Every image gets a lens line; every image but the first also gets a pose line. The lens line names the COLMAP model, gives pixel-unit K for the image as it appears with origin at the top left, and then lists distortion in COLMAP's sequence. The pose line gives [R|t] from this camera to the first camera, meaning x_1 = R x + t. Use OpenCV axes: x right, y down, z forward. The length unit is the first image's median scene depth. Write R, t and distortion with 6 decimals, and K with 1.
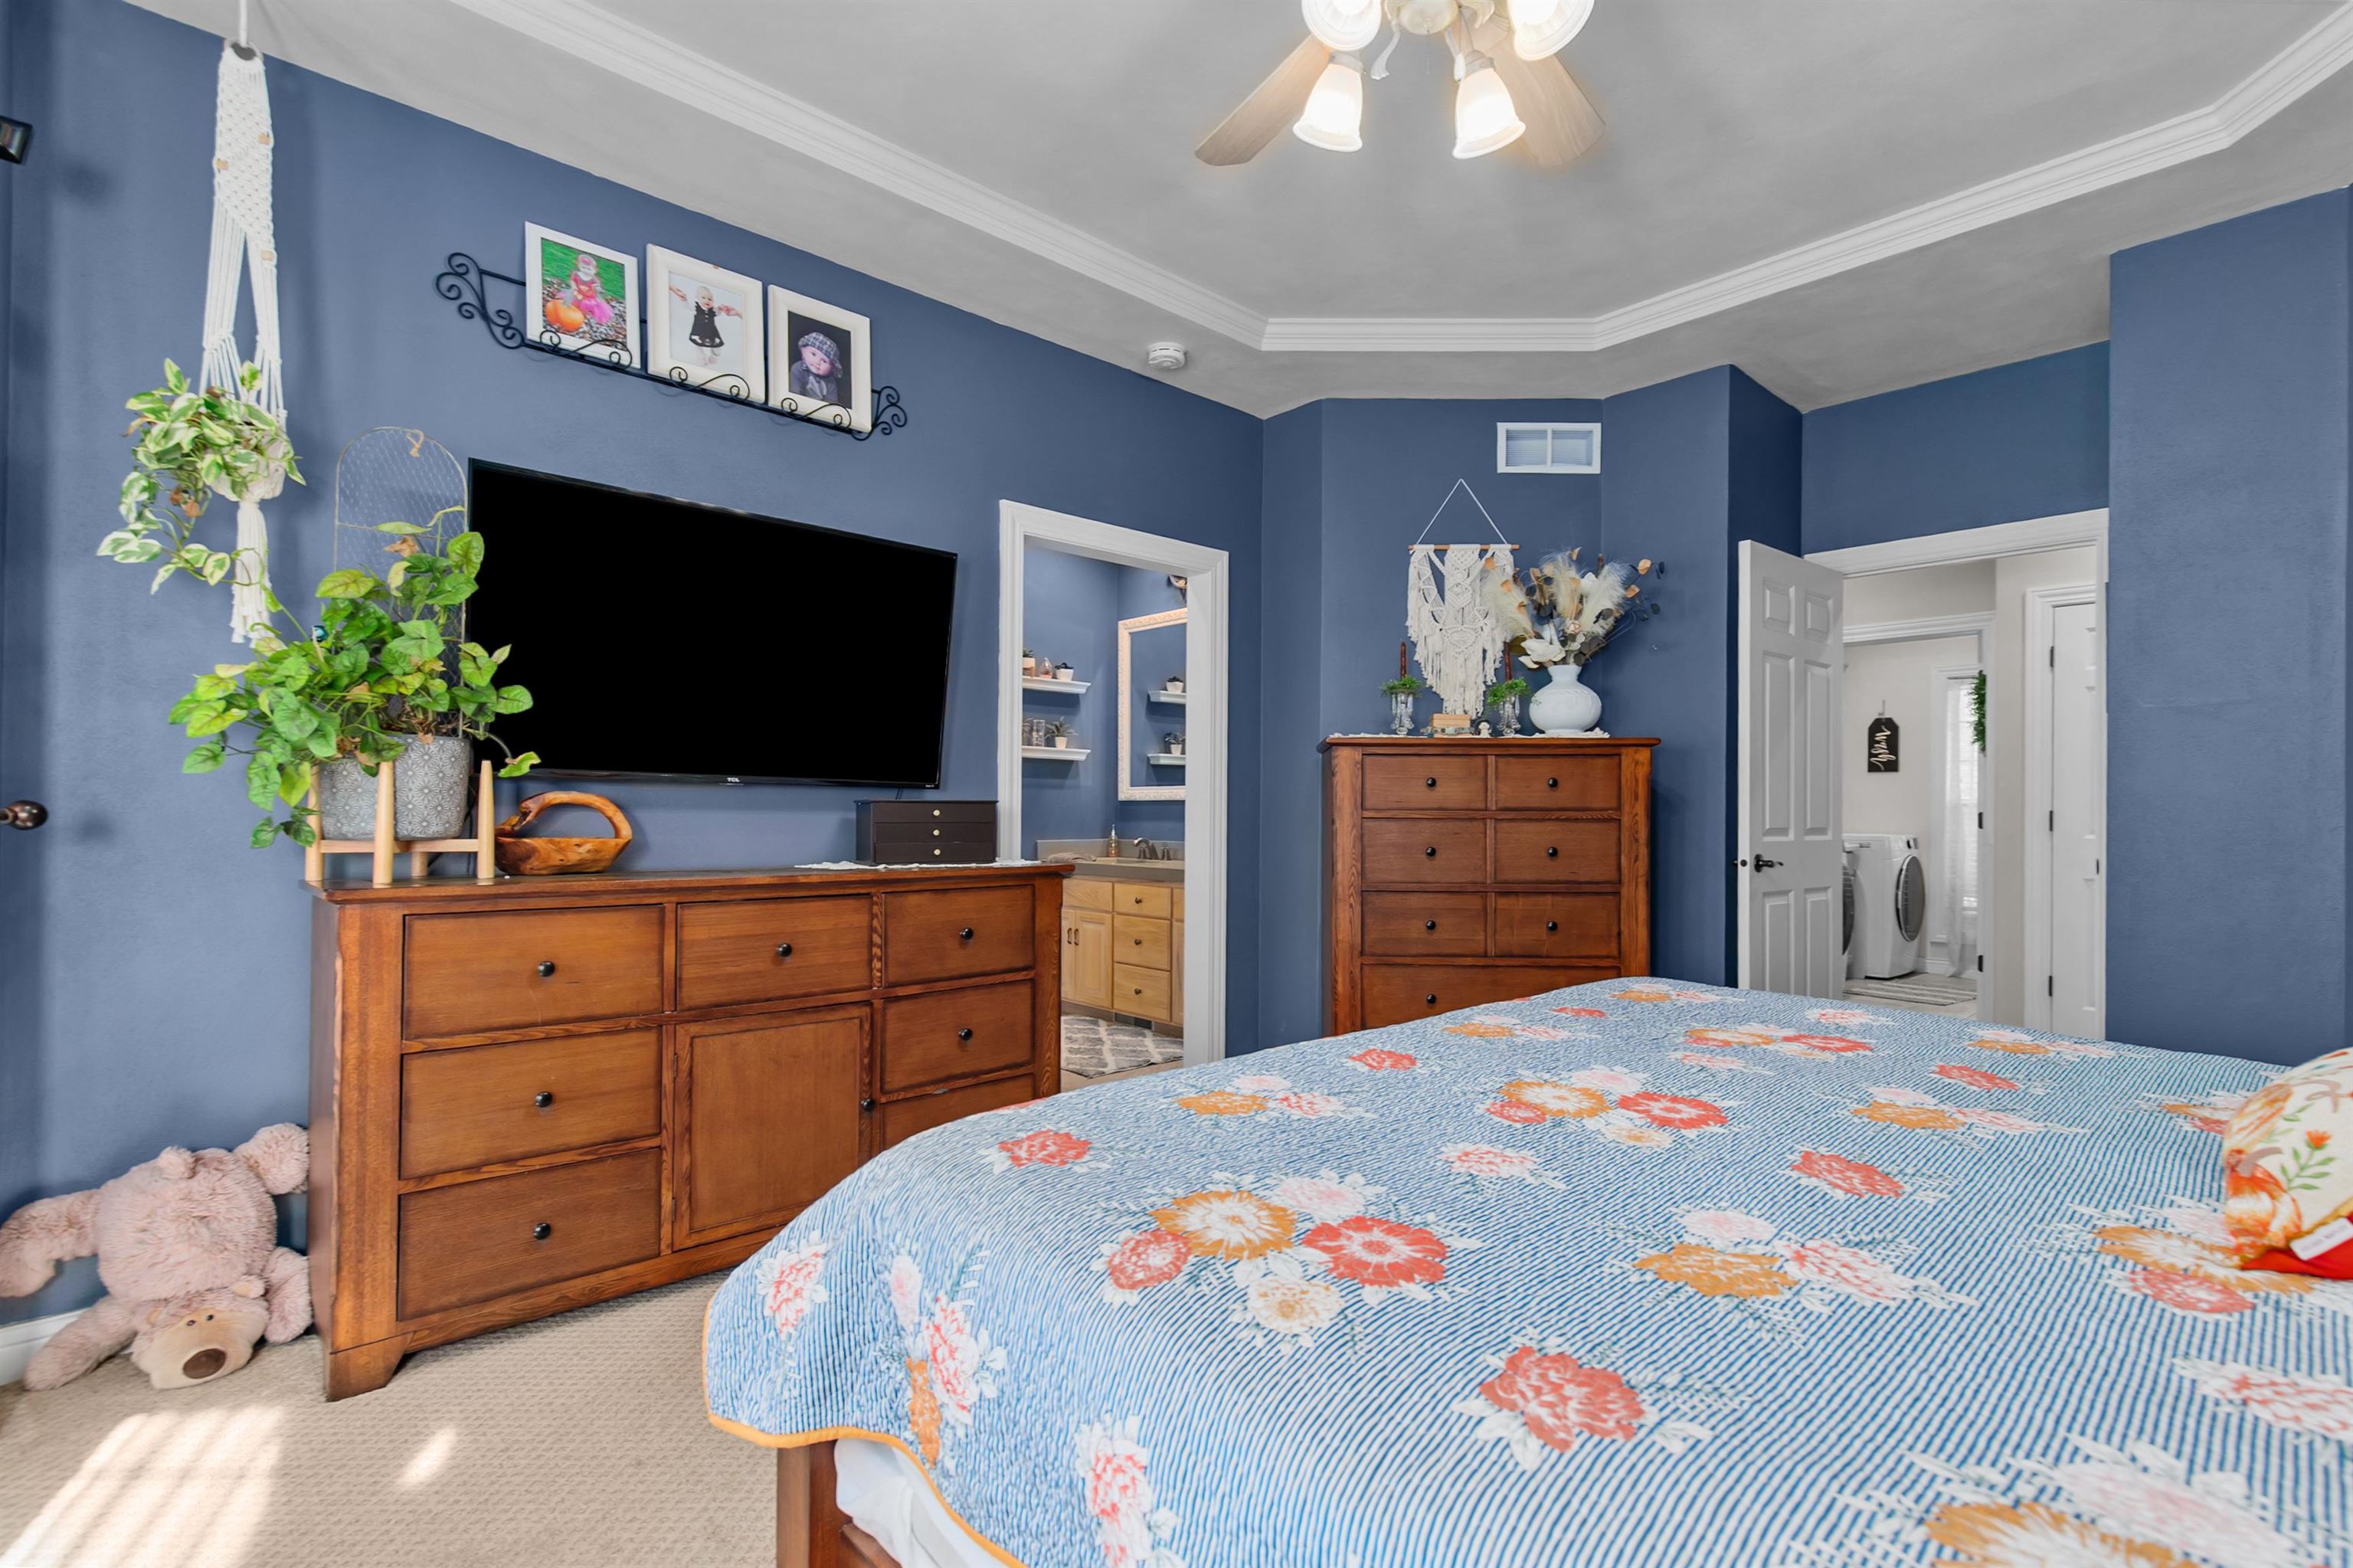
lens RADIAL K [[1107.7, 0, 1178.1], [0, 1107.7, 807.2], [0, 0, 1]] dist [0.001133, -0.000332]
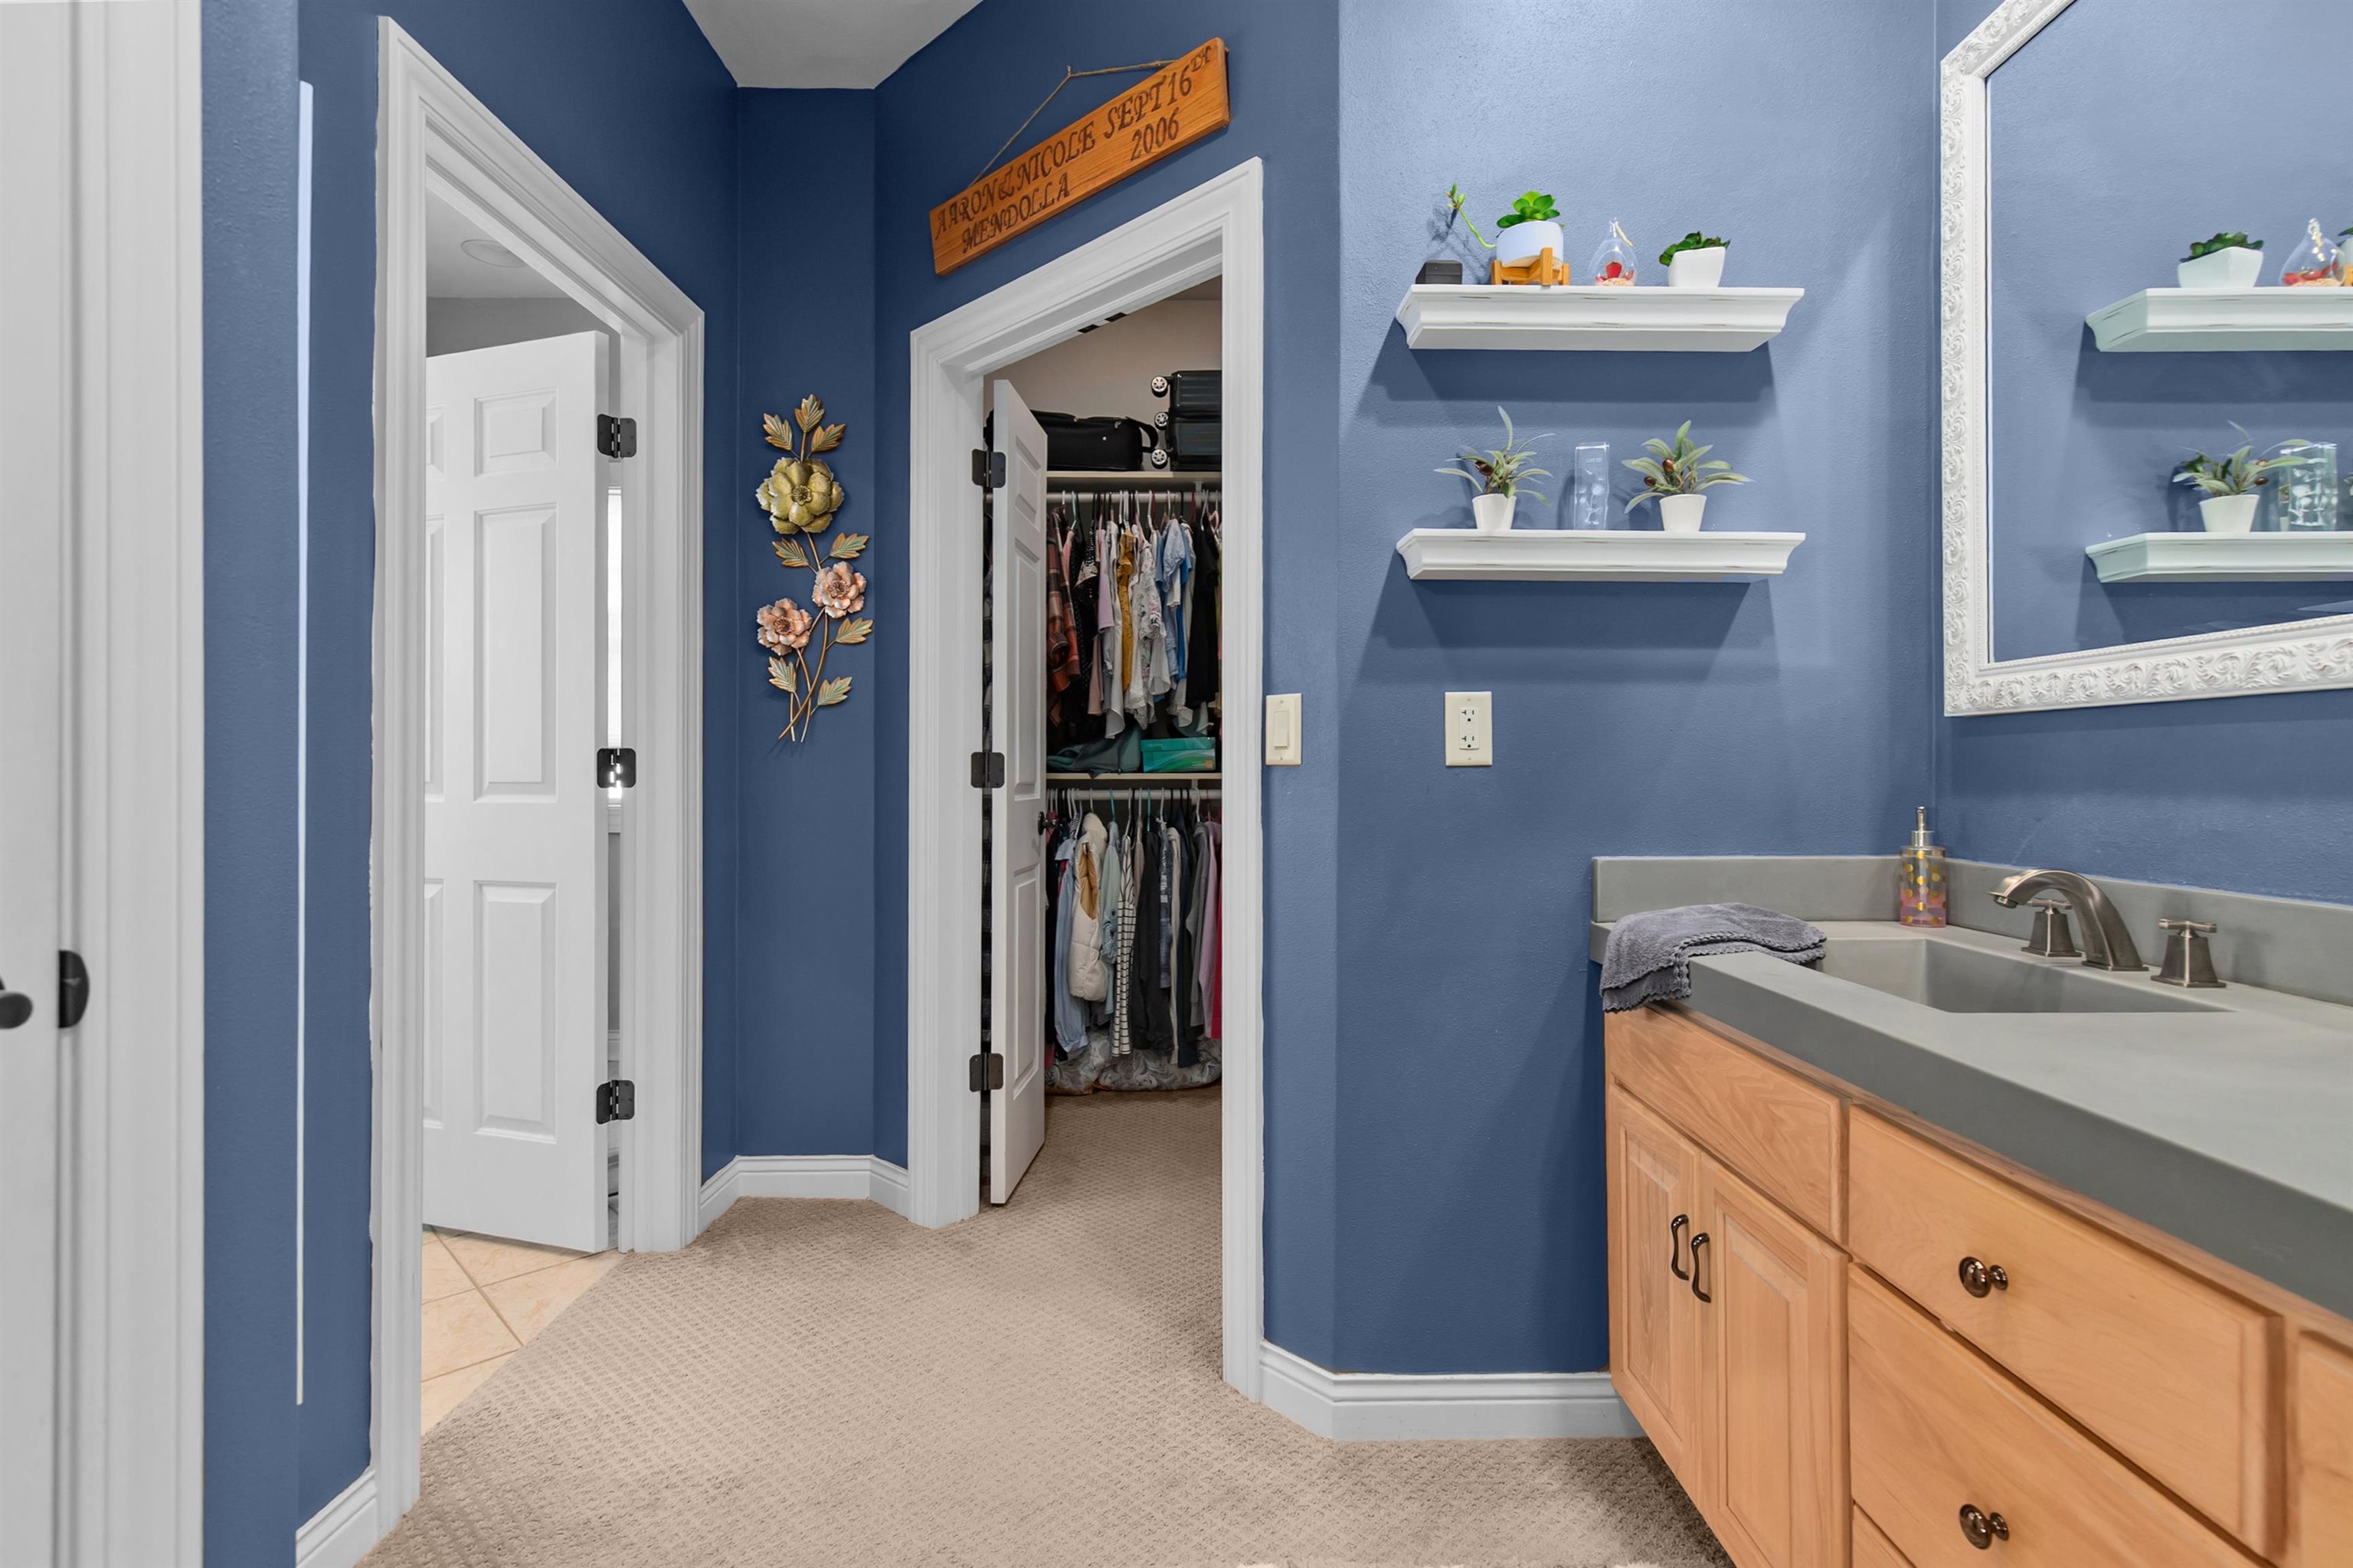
lens RADIAL K [[1086.0, 0, 1190.7], [0, 1086.0, 765.4], [0, 0, 1]] dist [0.005601, -0.004694]
pose [[0.741201, -0.008353, -0.671231, -0.012324], [0.008126, 0.999961, -0.003471, 0.005996], [0.671234, -0.002882, 0.741240, 0.707551]]
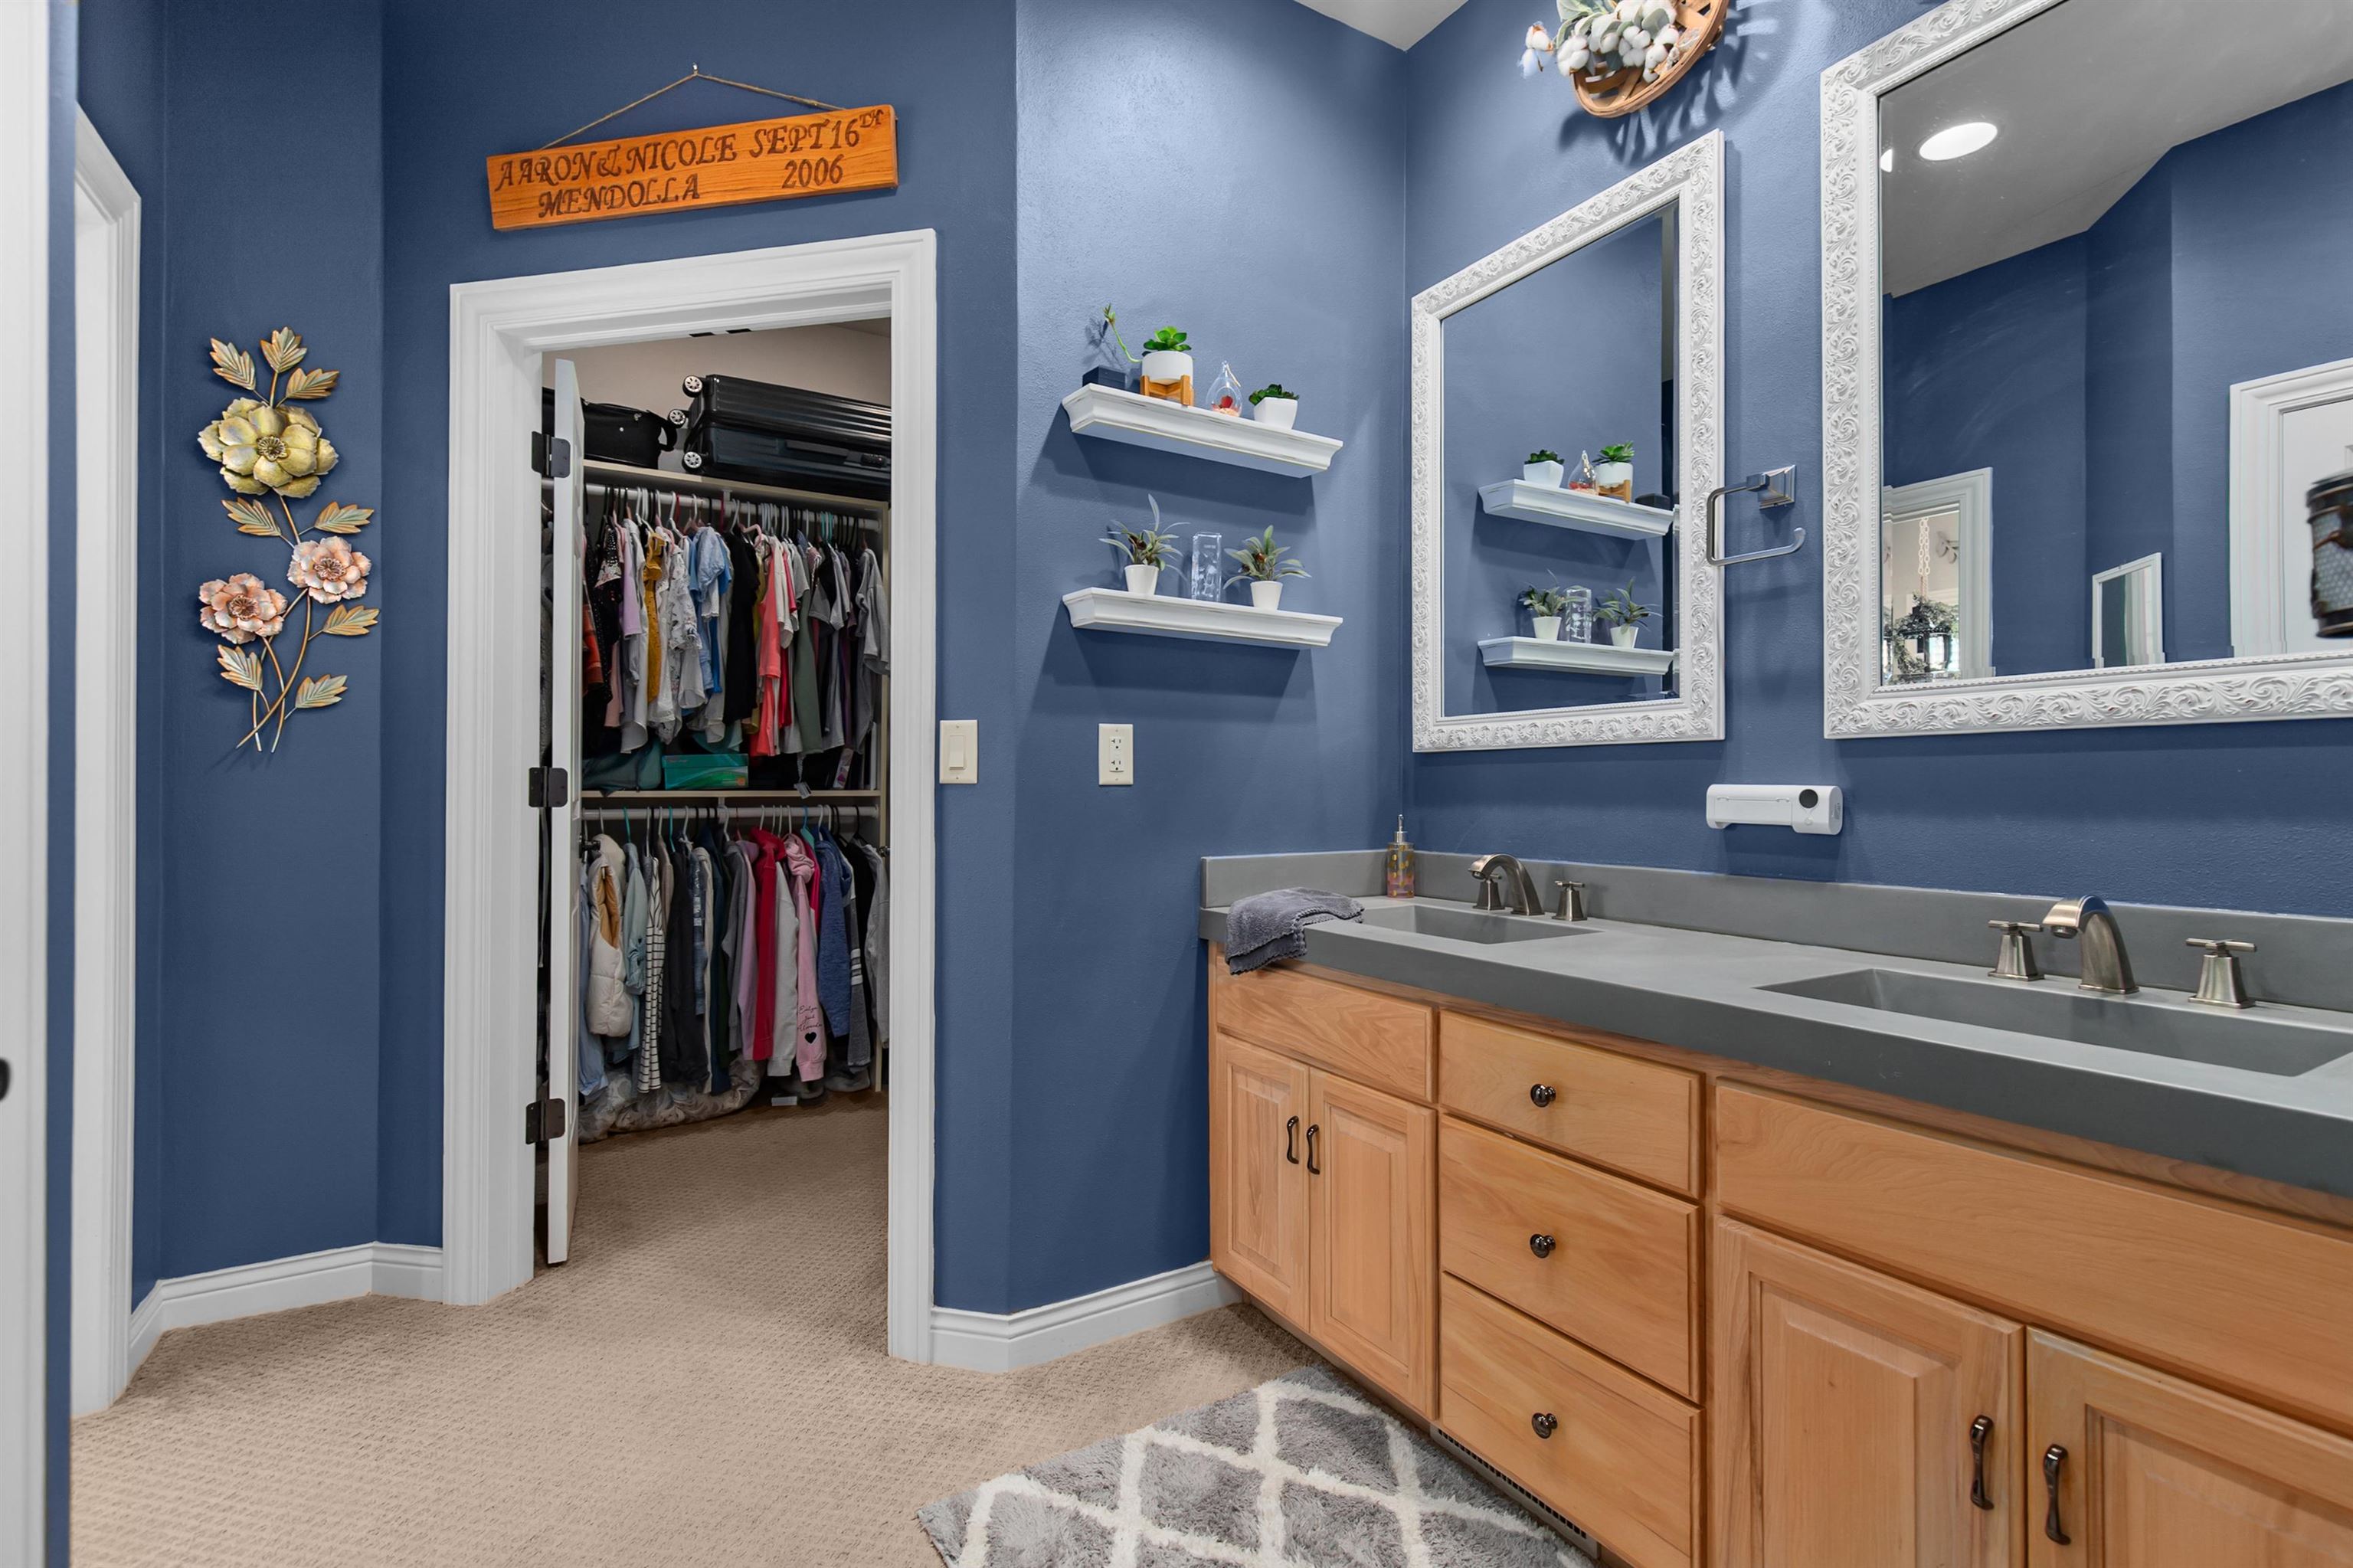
lens RADIAL K [[1071.9, 0, 1176.5], [0, 1071.9, 784.0], [0, 0, 1]] dist [0.000877, -0.000827]
pose [[0.981427, -0.004052, -0.191792, -0.066090], [0.004321, 0.999990, 0.000982, 0.005074], [0.191786, -0.001793, 0.981435, 0.636468]]
